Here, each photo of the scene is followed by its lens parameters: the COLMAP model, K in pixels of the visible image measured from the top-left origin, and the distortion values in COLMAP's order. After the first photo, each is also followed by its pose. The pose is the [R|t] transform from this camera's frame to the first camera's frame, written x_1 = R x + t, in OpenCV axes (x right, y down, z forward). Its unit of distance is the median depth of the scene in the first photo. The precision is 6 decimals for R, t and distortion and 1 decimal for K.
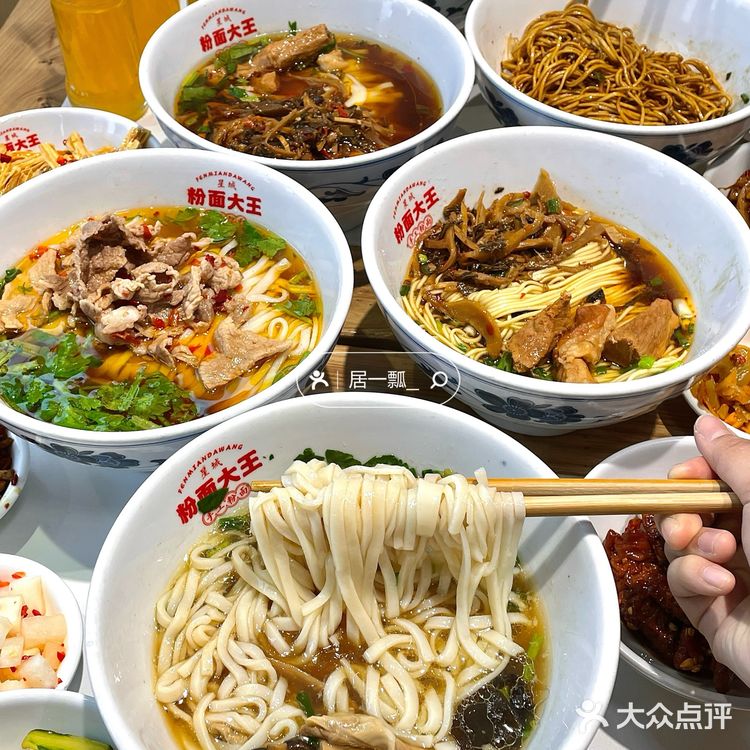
lens RADIAL K [[1103.5, 0, 377.5], [0, 1103.5, 373.2], [0, 0, 1]] dist [0.015087, 0.000000]
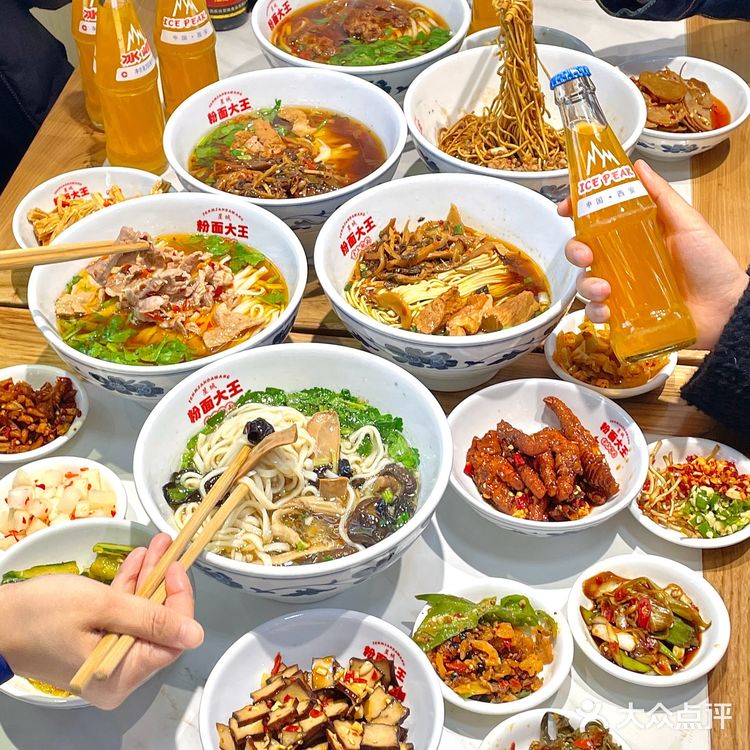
lens RADIAL K [[1354.8, 0, 374.3], [0, 1354.8, 375.4], [0, 0, 1]] dist [-0.058654, 0.000000]
pose [[0.998954, -0.009286, -0.044779, 0.133965], [0.005546, 0.996541, -0.082919, 0.179662], [0.045394, 0.082584, 0.995550, -0.715381]]
